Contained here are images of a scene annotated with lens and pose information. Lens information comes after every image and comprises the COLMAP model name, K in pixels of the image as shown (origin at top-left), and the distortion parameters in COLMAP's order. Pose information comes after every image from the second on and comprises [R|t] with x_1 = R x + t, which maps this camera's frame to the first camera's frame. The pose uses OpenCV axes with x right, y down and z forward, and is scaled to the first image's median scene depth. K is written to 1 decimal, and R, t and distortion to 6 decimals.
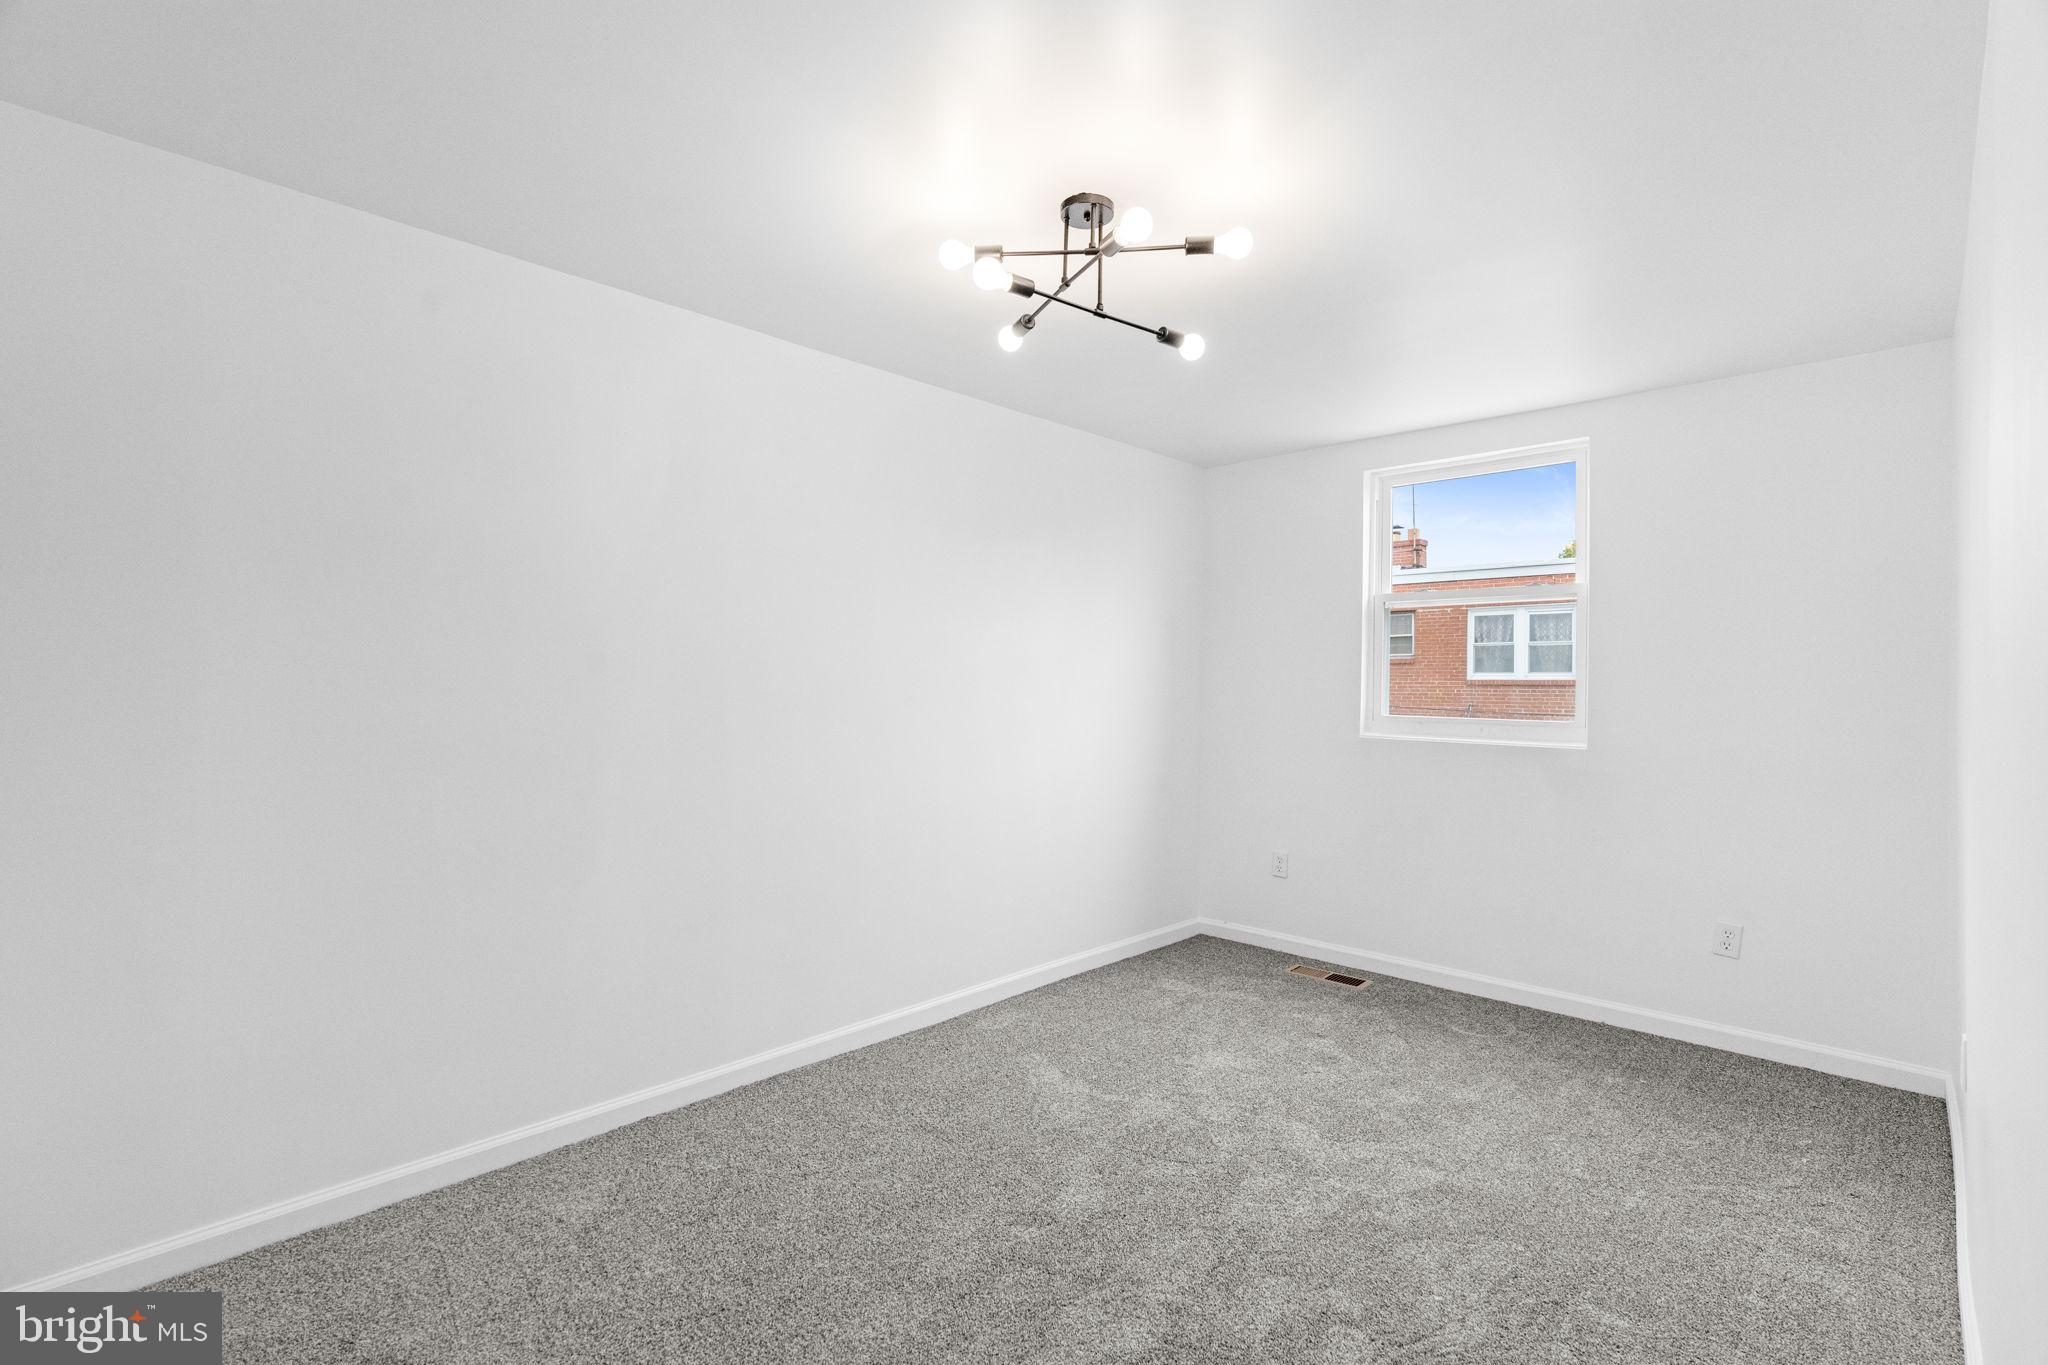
lens RADIAL K [[935.2, 0, 1028.0], [0, 935.2, 667.2], [0, 0, 1]] dist [0.001946, 0.001303]
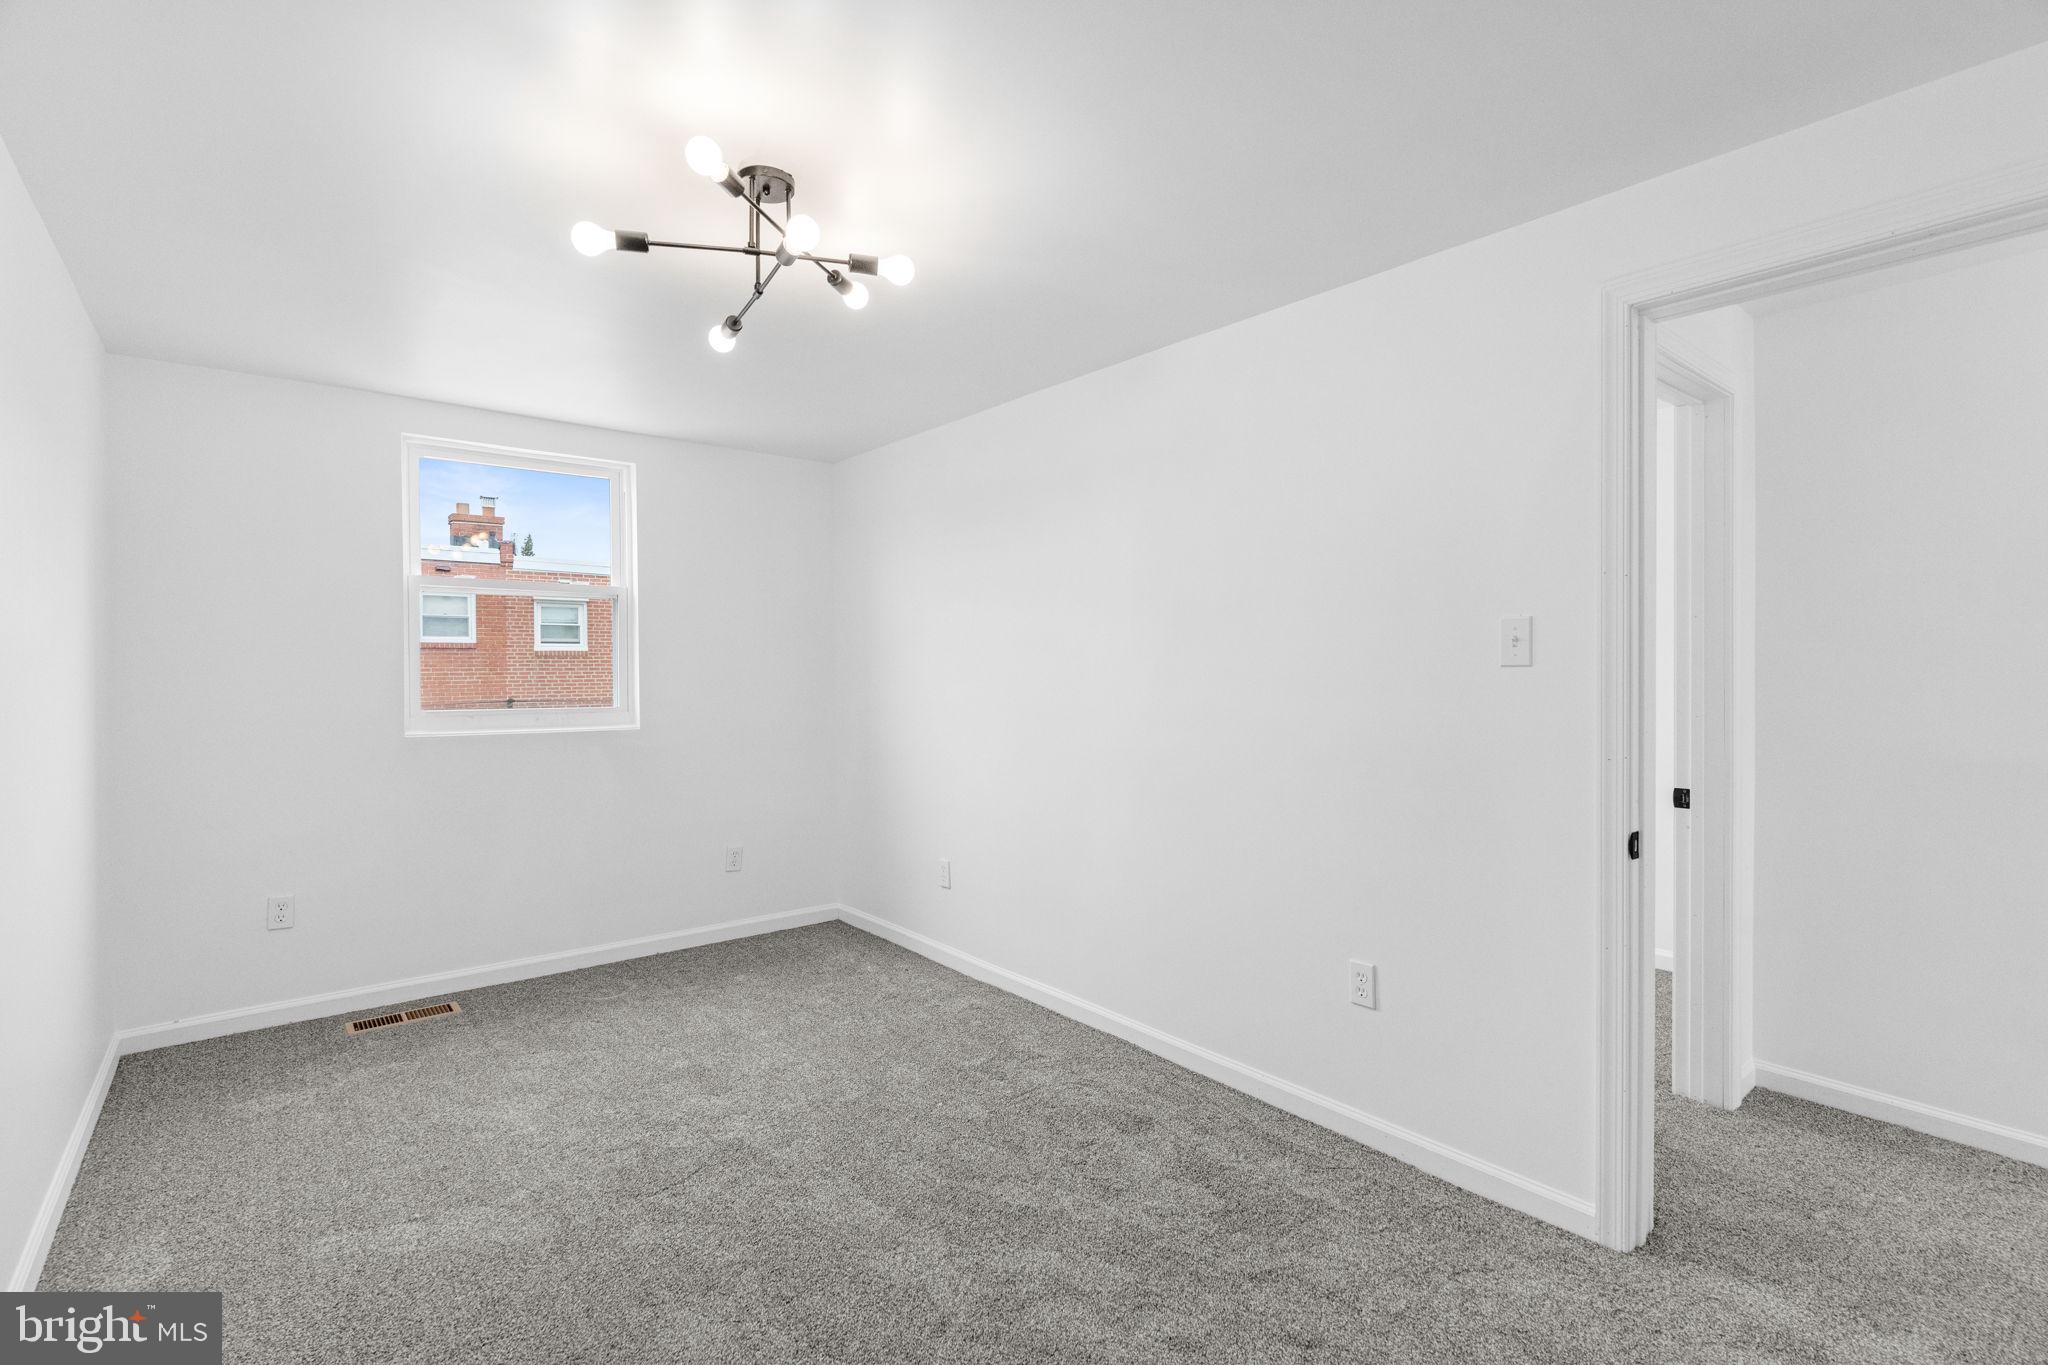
lens RADIAL K [[935.2, 0, 1028.0], [0, 935.2, 667.2], [0, 0, 1]] dist [0.001946, 0.001303]
pose [[0.137229, -0.006742, 0.990516, -0.501226], [-0.012792, 0.999881, 0.008578, -0.006537], [-0.990457, -0.013847, 0.137127, 0.354778]]
